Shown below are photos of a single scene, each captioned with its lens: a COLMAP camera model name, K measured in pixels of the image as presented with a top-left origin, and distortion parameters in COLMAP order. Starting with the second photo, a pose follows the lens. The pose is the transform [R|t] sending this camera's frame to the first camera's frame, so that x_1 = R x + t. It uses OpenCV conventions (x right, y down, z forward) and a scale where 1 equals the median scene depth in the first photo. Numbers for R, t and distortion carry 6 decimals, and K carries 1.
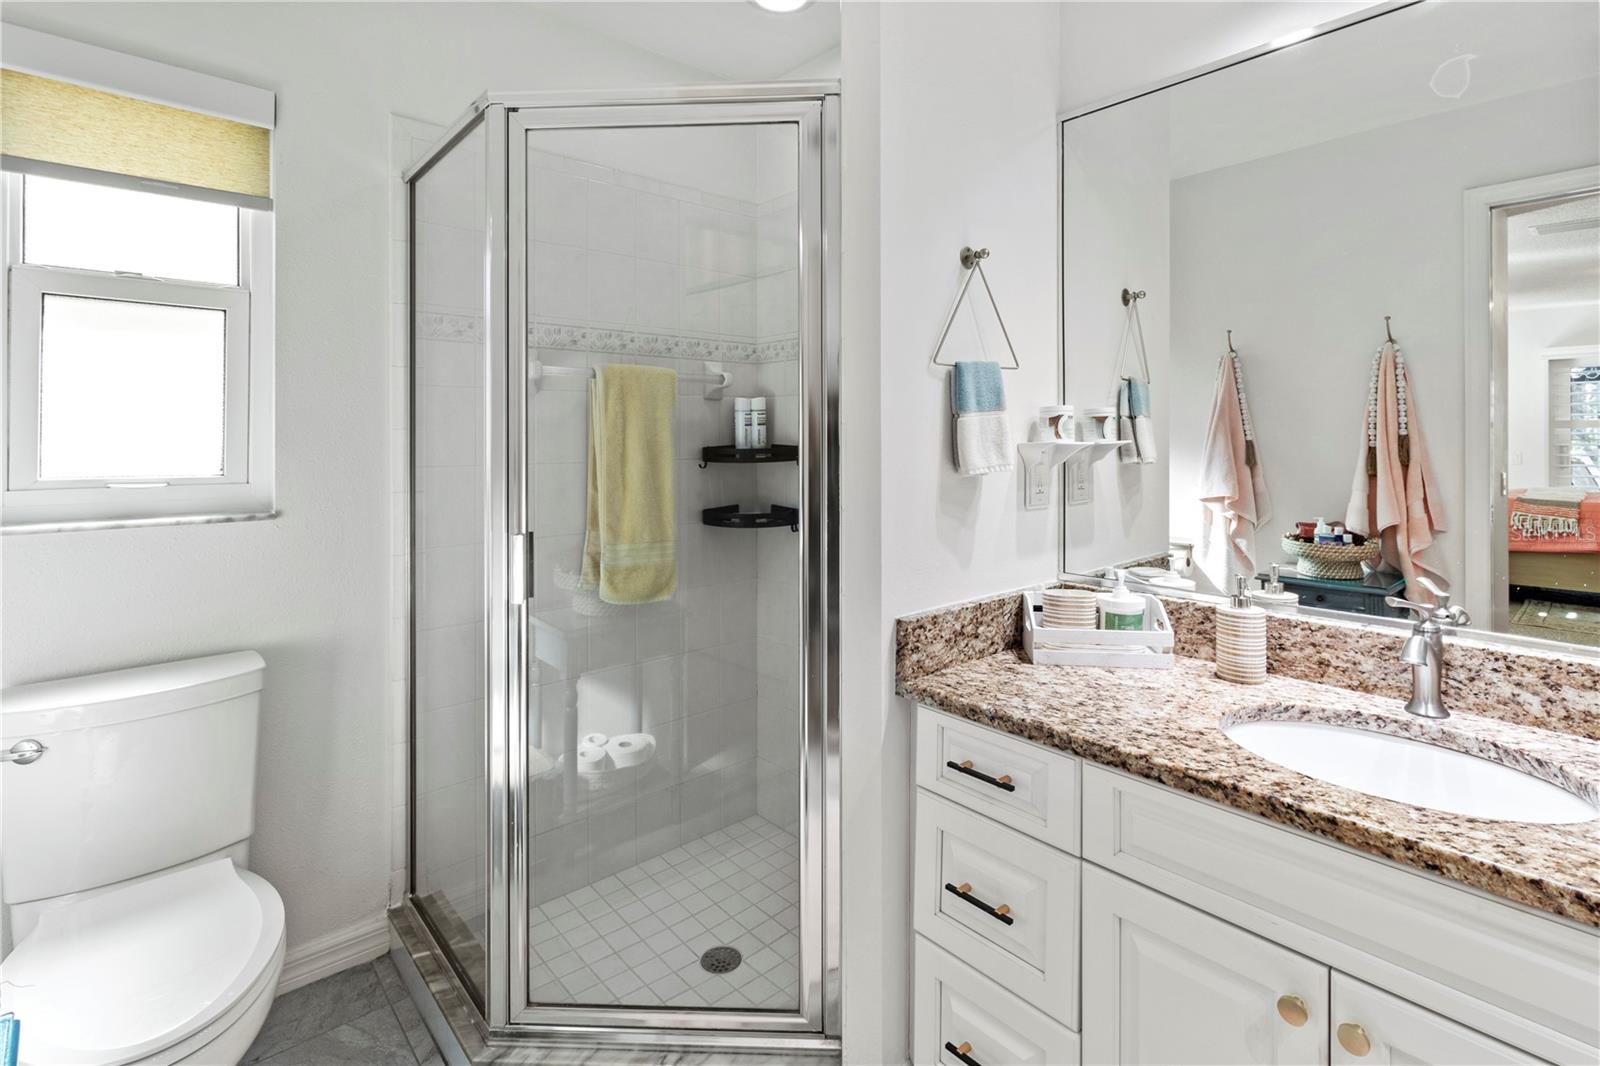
lens RADIAL K [[759.1, 0, 806.1], [0, 759.1, 436.2], [0, 0, 1]] dist [0.000190, -0.000141]
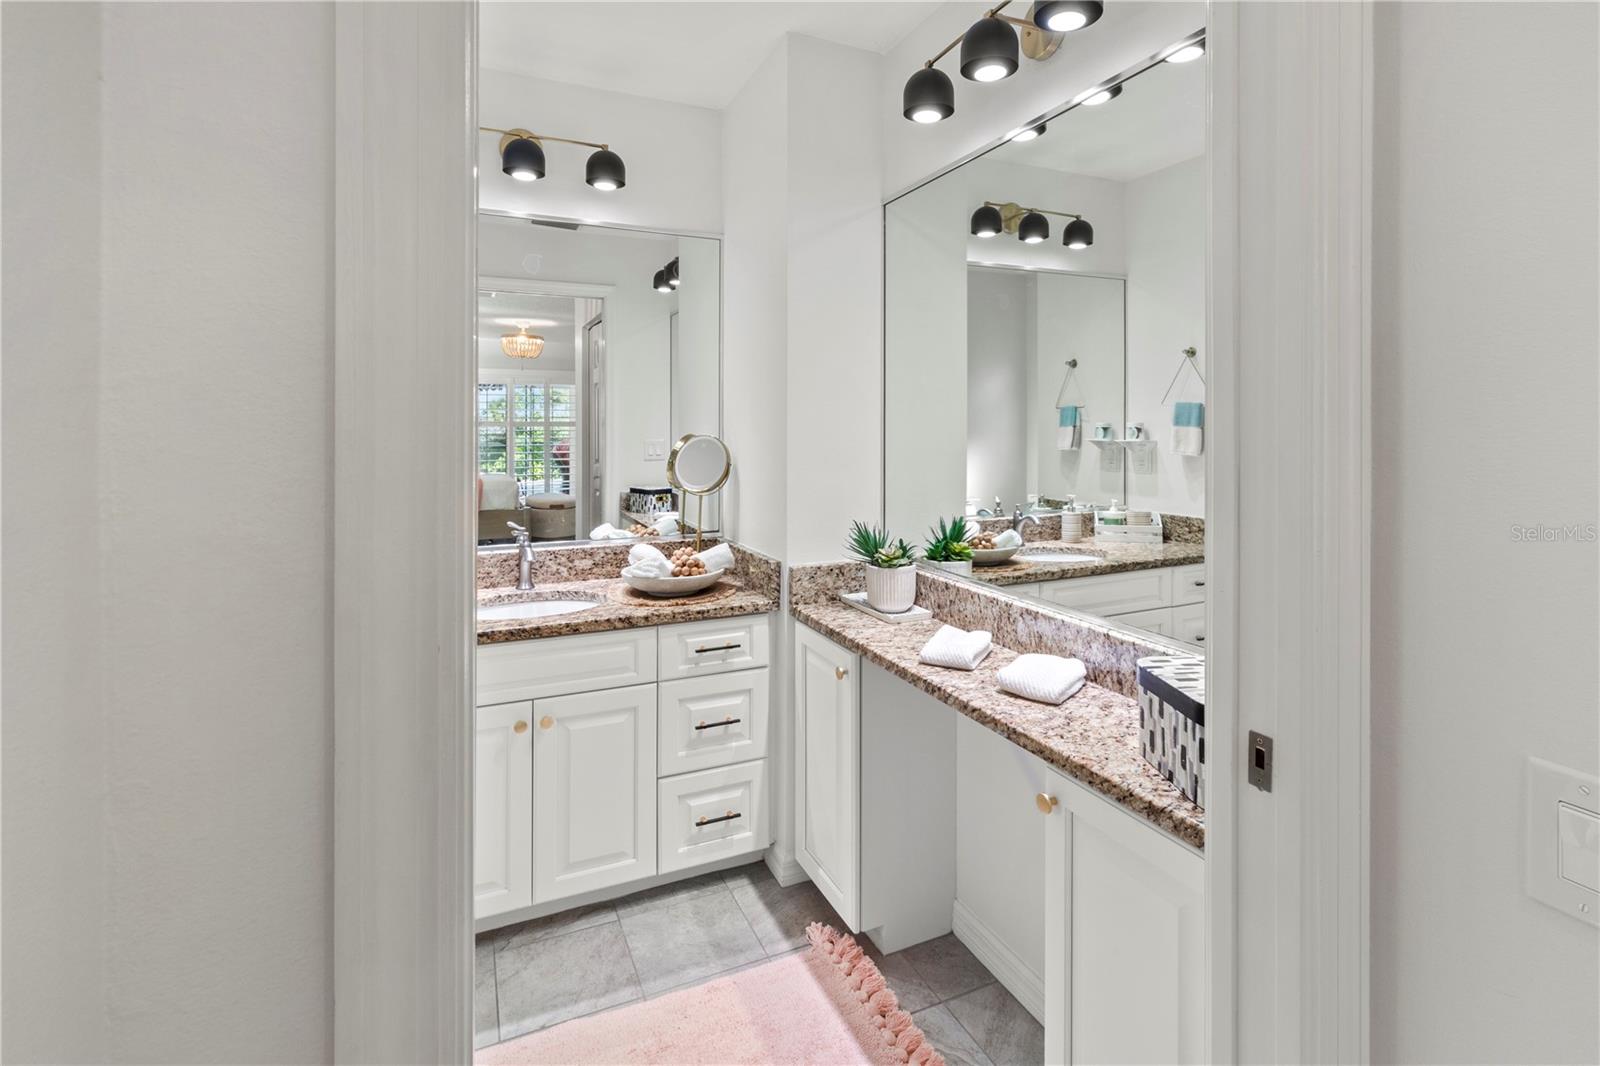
lens RADIAL K [[759.1, 0, 806.1], [0, 759.1, 436.2], [0, 0, 1]] dist [0.000190, -0.000141]
pose [[0.304603, -0.005023, 0.952466, -0.856950], [-0.004216, 0.999969, 0.006621, -0.042568], [-0.952470, -0.006032, 0.304572, -0.288075]]
